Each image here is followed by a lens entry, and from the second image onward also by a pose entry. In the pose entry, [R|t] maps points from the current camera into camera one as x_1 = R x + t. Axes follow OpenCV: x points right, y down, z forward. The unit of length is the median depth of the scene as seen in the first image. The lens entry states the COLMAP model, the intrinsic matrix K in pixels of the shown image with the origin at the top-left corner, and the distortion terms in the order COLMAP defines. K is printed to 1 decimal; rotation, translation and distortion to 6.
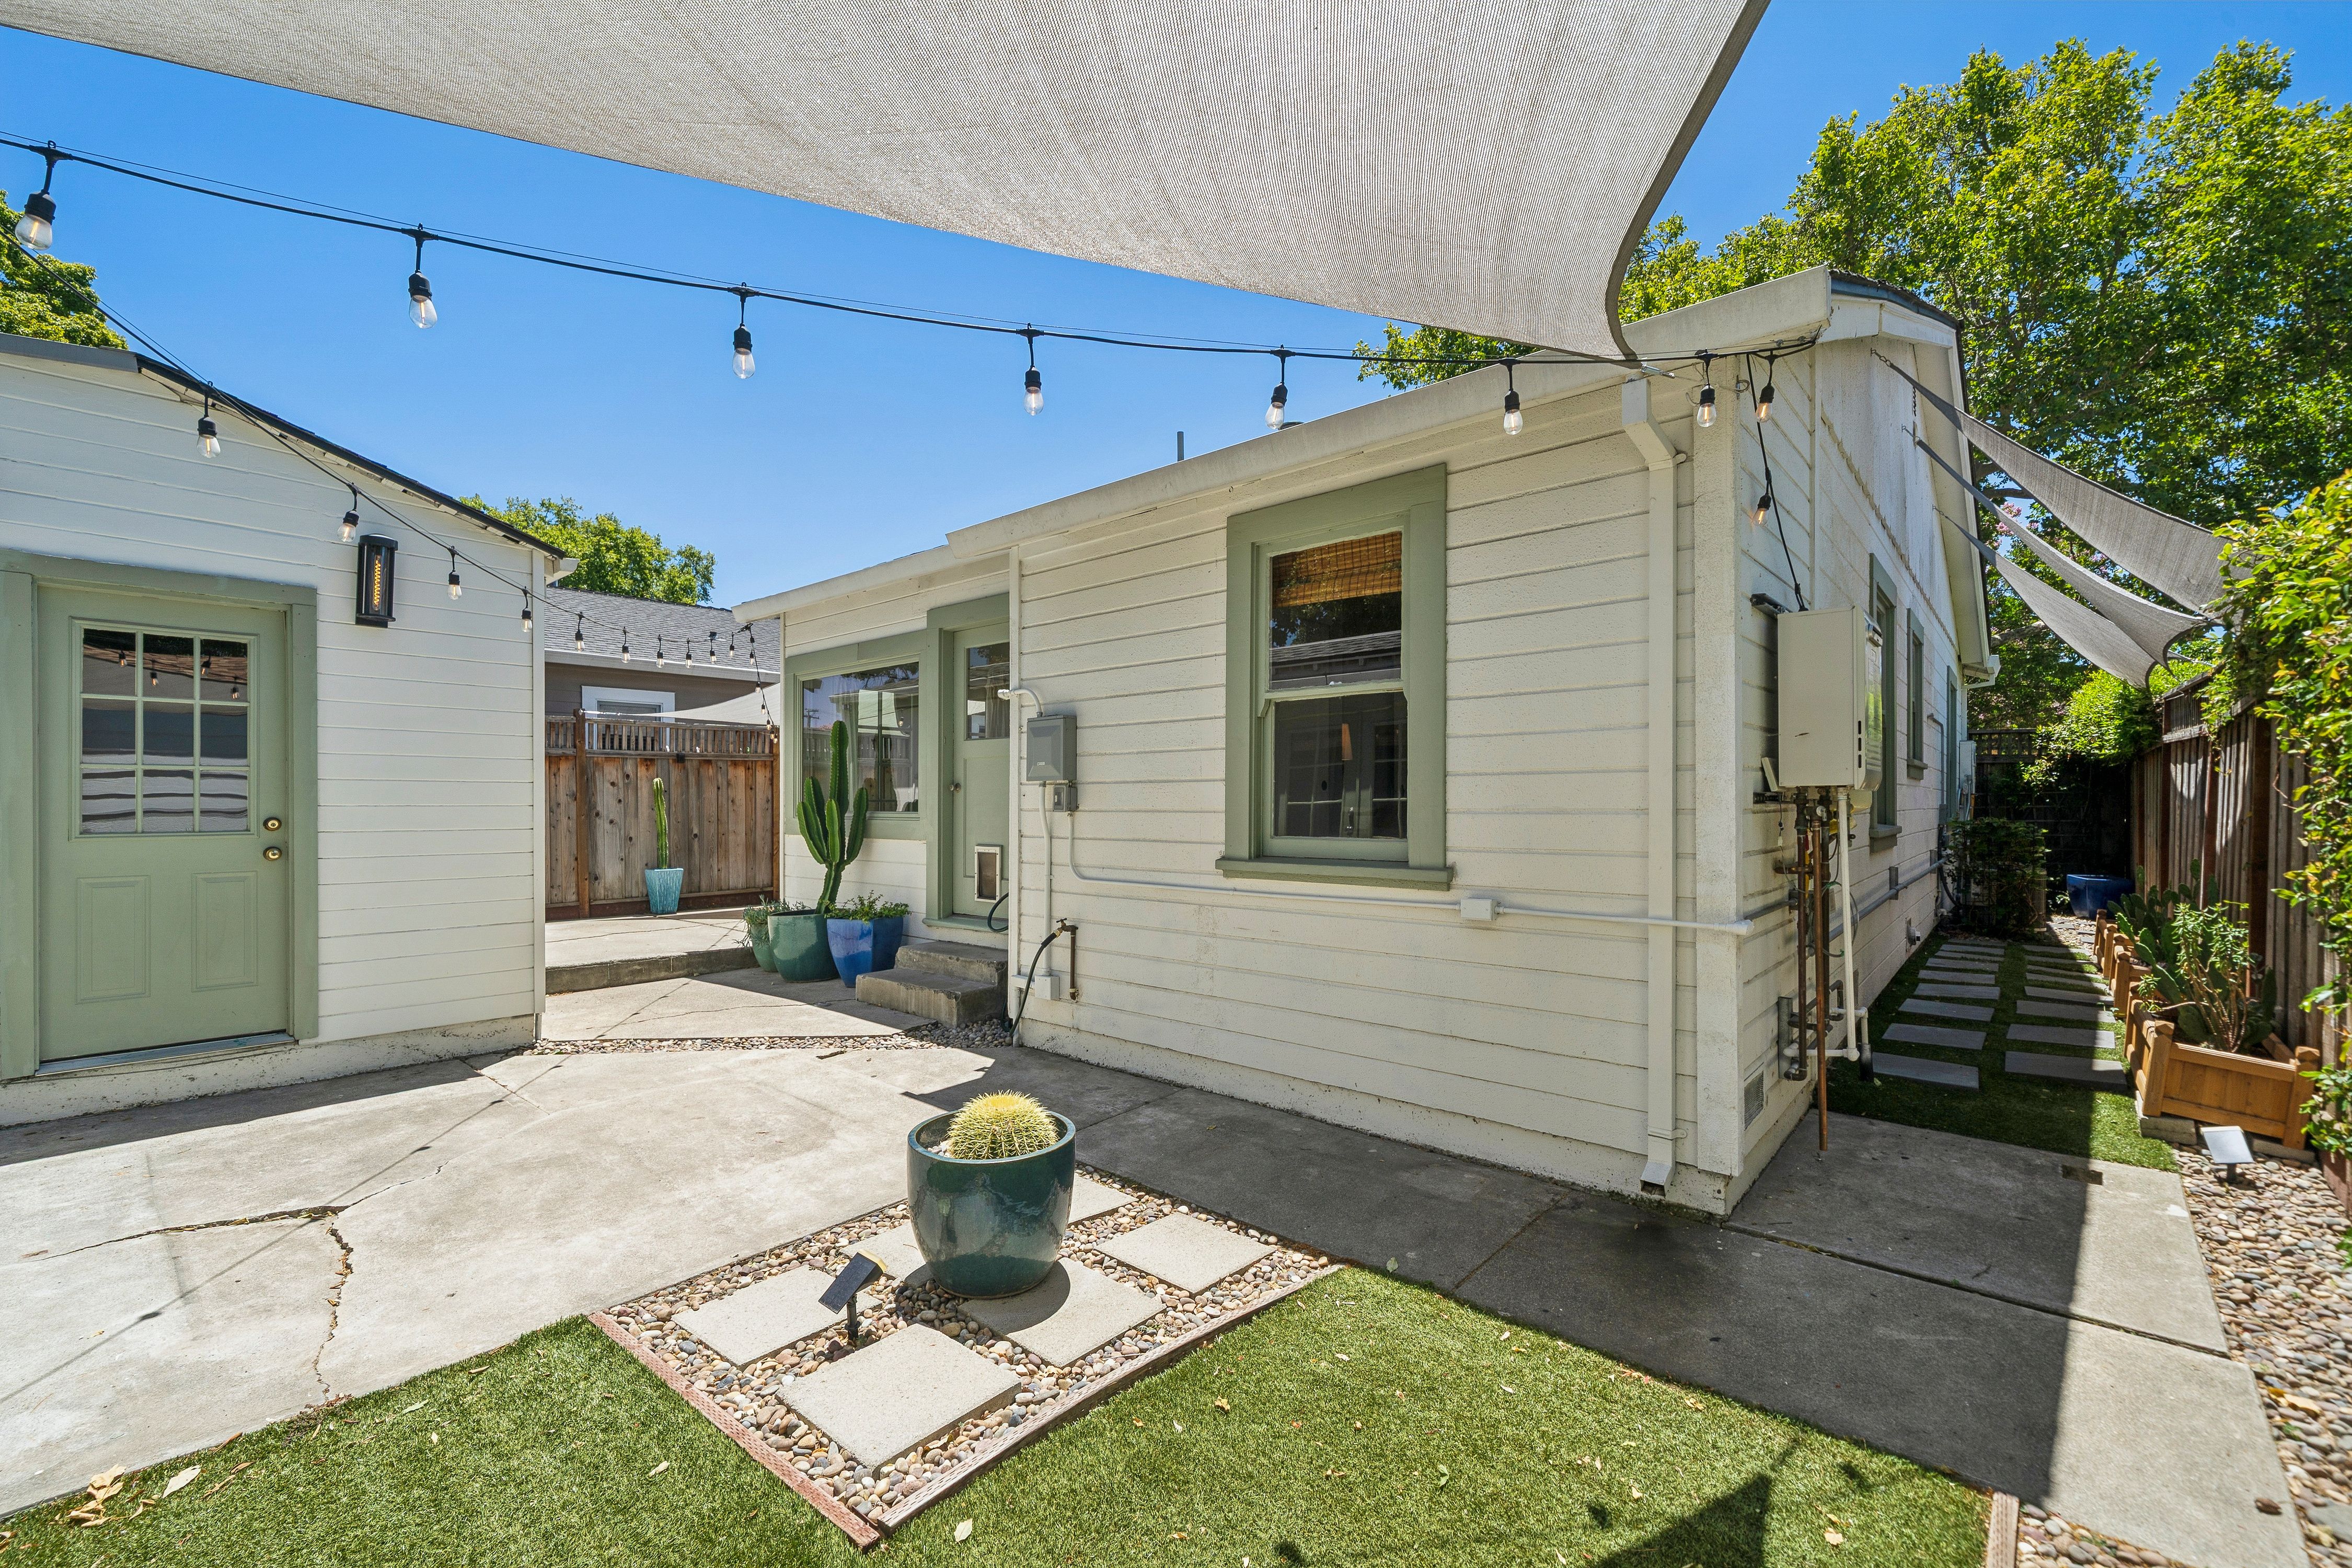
lens RADIAL K [[987.6, 0, 1148.3], [0, 987.6, 803.0], [0, 0, 1]] dist [-0.000311, -0.000198]
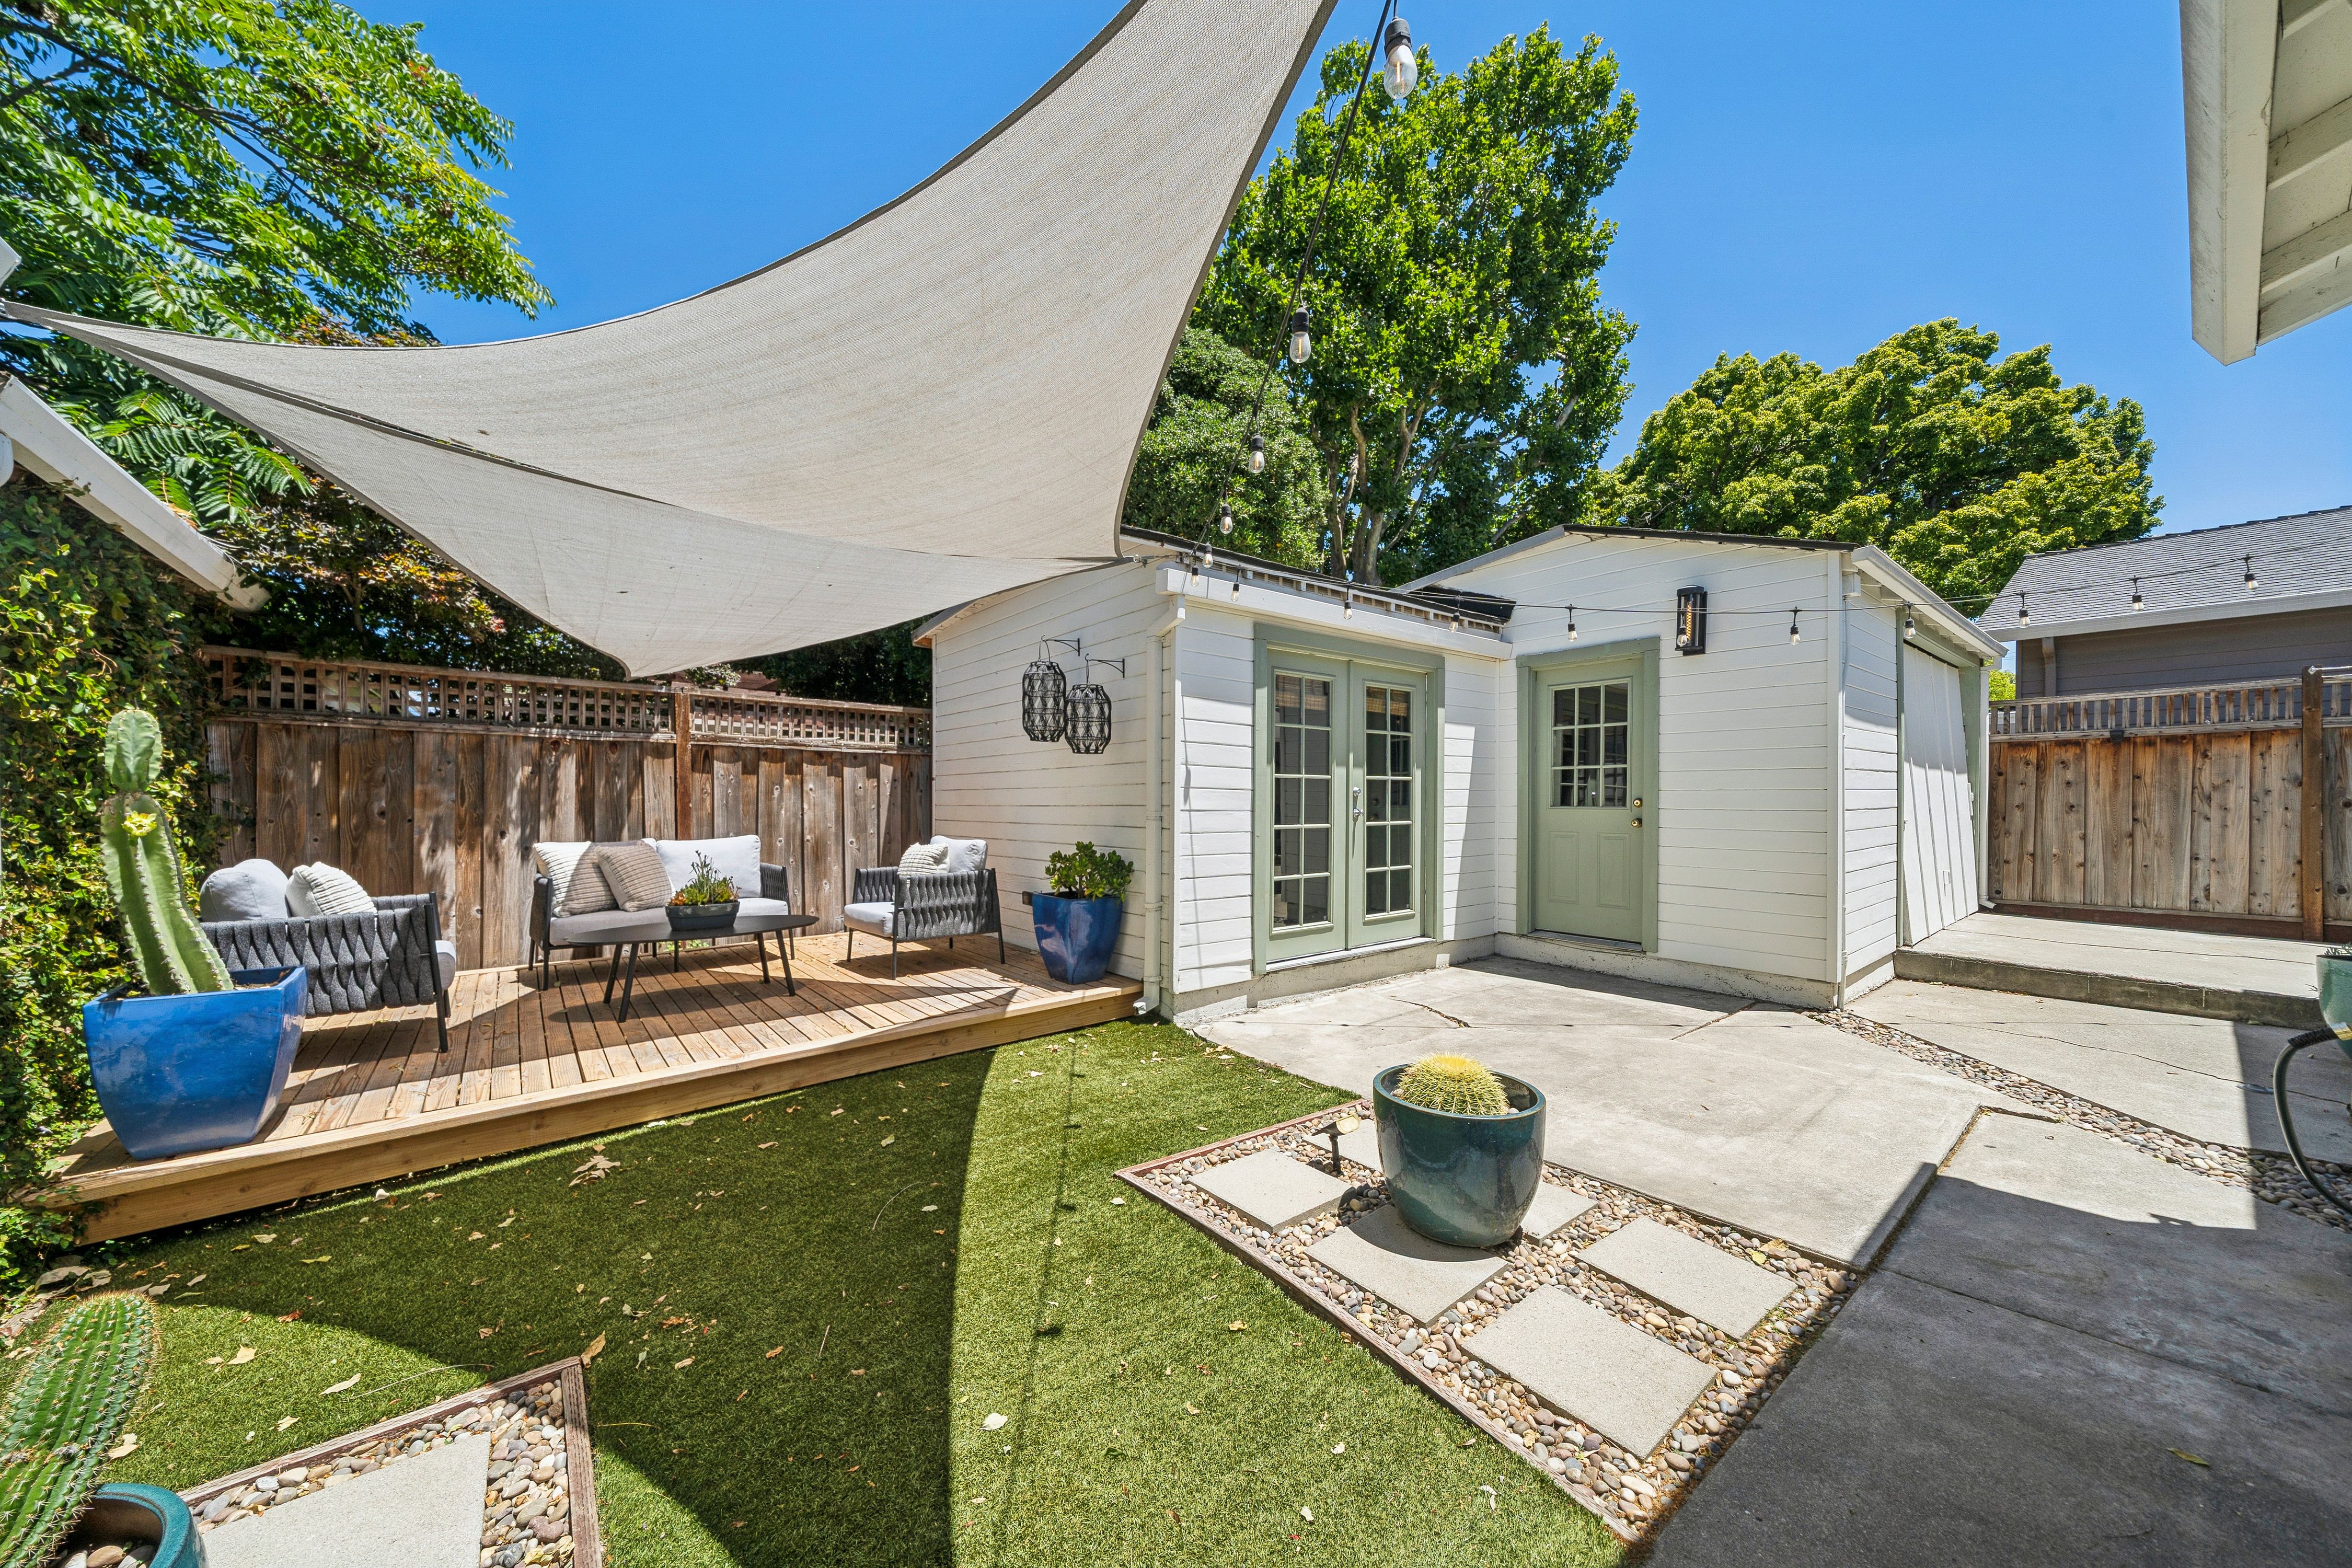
lens RADIAL K [[817.6, 0, 1146.7], [0, 817.6, 807.4], [0, 0, 1]] dist [-0.003994, -0.000361]
pose [[-0.185379, 0.012109, -0.982592, 0.551124], [0.000534, 0.999925, 0.012222, 0.015476], [0.982667, 0.001741, -0.185372, 0.606978]]
